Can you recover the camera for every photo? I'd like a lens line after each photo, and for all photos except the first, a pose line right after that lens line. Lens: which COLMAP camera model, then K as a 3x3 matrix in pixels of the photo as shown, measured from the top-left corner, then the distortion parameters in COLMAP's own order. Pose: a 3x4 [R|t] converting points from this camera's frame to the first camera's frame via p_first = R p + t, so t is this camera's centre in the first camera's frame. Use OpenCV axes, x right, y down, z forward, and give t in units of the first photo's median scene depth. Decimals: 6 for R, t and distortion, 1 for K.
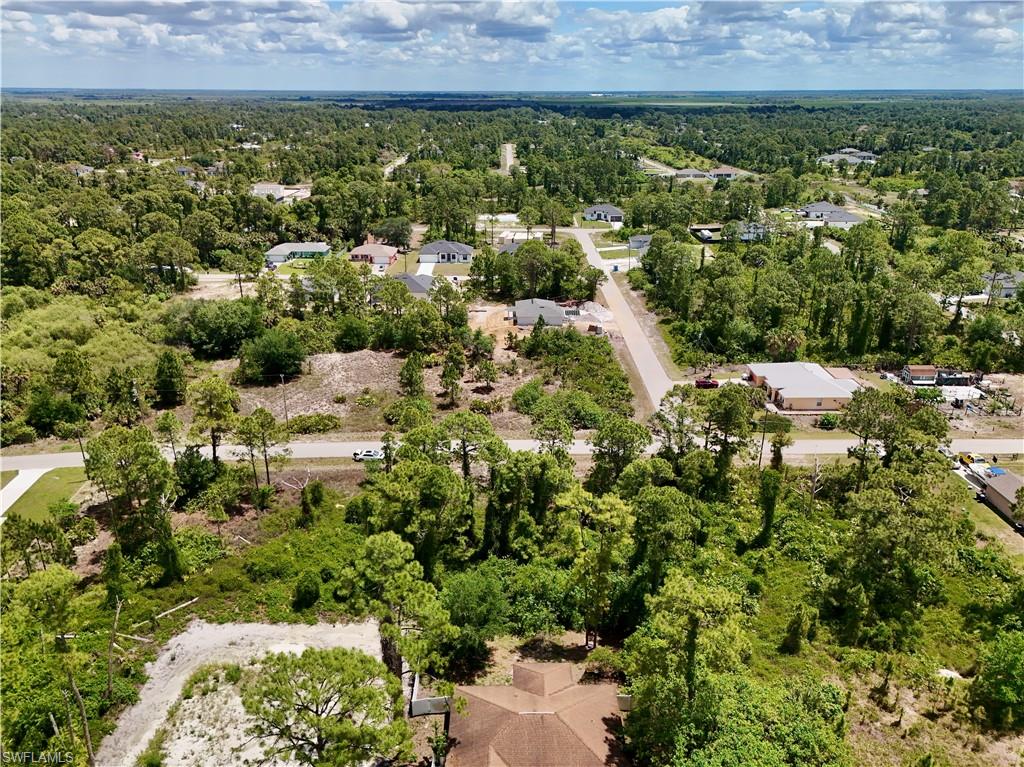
lens RADIAL K [[759.9, 0, 514.2], [0, 759.9, 391.7], [0, 0, 1]] dist [0.061105, -0.053538]
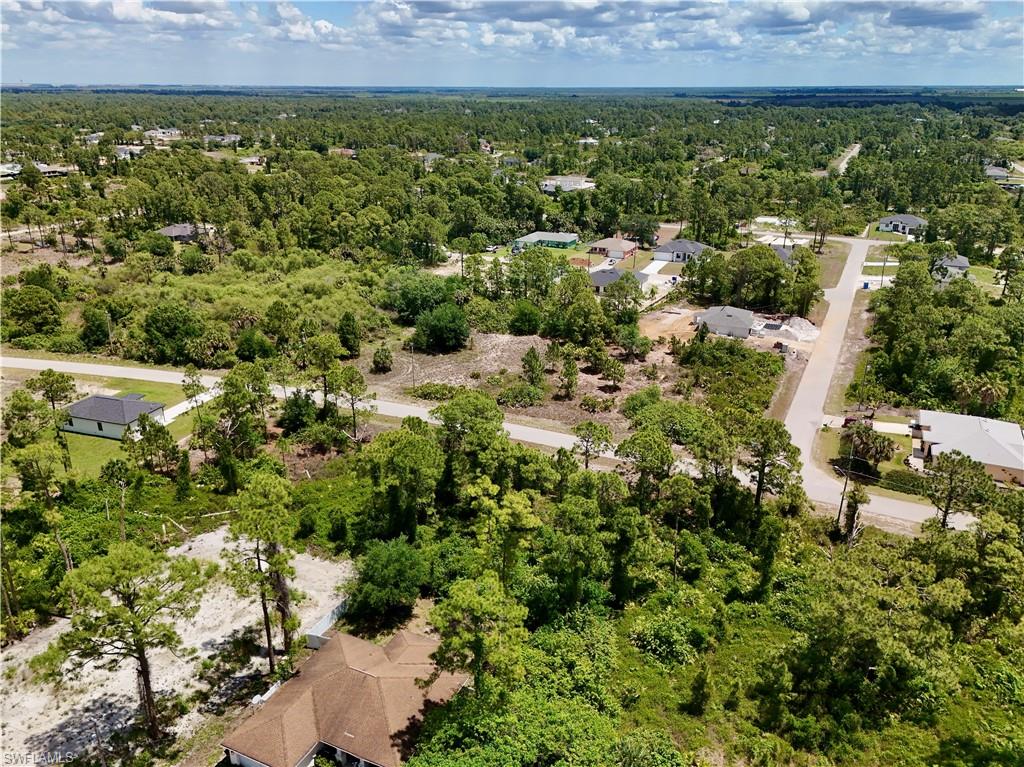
lens RADIAL K [[759.9, 0, 515.4], [0, 759.9, 389.3], [0, 0, 1]] dist [0.061105, -0.053538]
pose [[0.898098, 0.161319, -0.409140, 0.183698], [-0.160838, 0.986330, 0.035844, -0.012360], [0.409329, 0.033613, 0.911767, 0.032296]]
